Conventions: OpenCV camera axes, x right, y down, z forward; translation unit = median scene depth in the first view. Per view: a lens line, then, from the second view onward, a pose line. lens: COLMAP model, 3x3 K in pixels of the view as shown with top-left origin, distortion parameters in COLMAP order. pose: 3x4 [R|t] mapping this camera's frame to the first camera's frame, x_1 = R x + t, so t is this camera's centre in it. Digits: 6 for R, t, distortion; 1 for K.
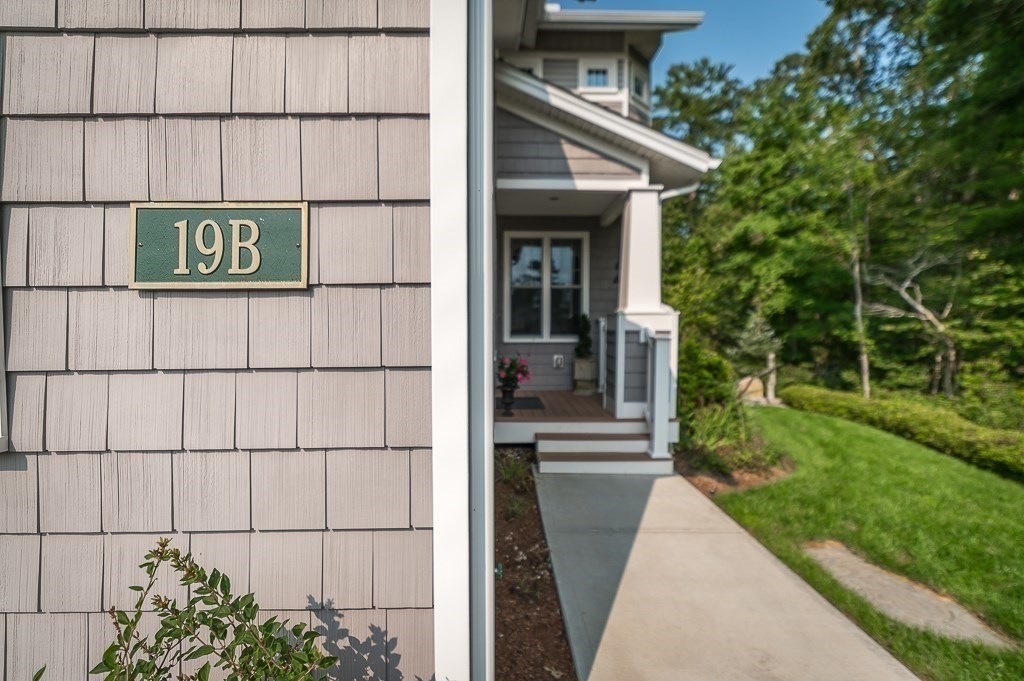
lens RADIAL K [[447.6, 0, 507.9], [0, 447.6, 342.8], [0, 0, 1]] dist [-0.000528, -0.000695]
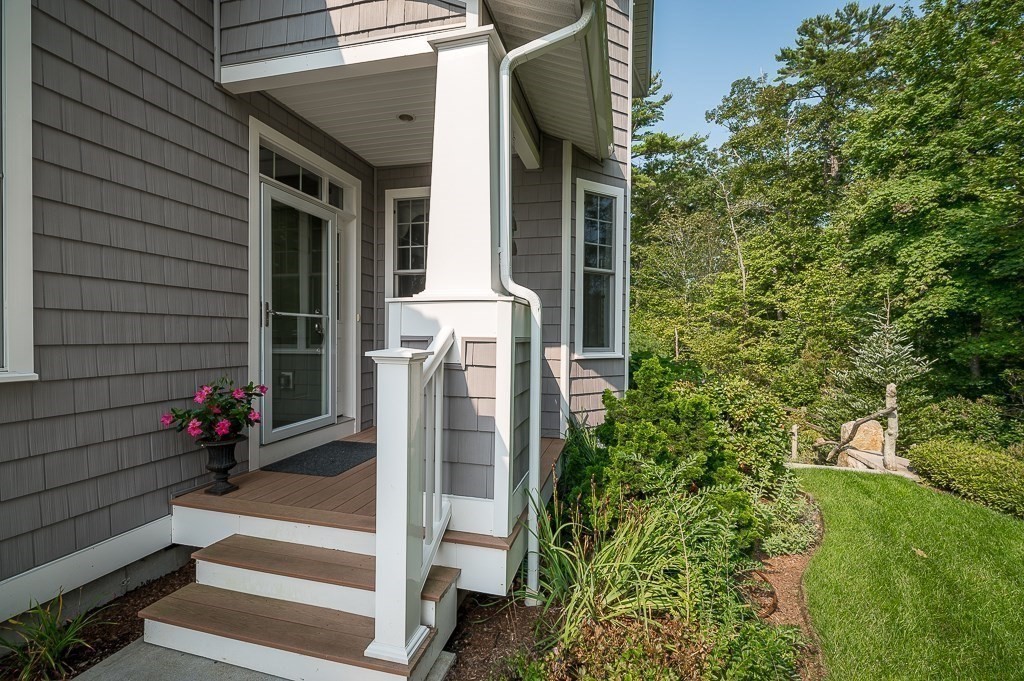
lens RADIAL K [[447.6, 0, 511.7], [0, 447.6, 338.5], [0, 0, 1]] dist [-0.000528, -0.000695]
pose [[0.964425, 0.014040, -0.263985, 0.165029], [-0.021549, 0.999441, -0.025570, -0.005059], [0.263479, 0.030349, 0.964188, 0.189325]]
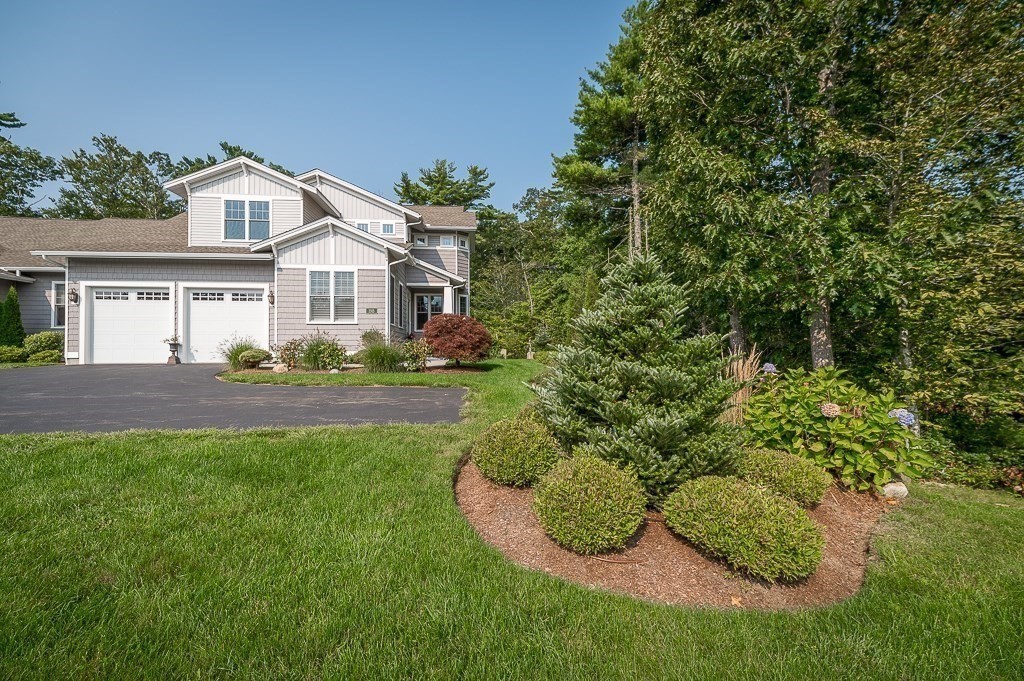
lens RADIAL K [[447.6, 0, 513.2], [0, 447.6, 343.2], [0, 0, 1]] dist [-0.000528, -0.000695]
pose [[0.996259, 0.001617, 0.086408, 0.175871], [0.002579, 0.998823, -0.048427, 0.100954], [-0.086384, 0.048468, 0.995082, -0.896037]]
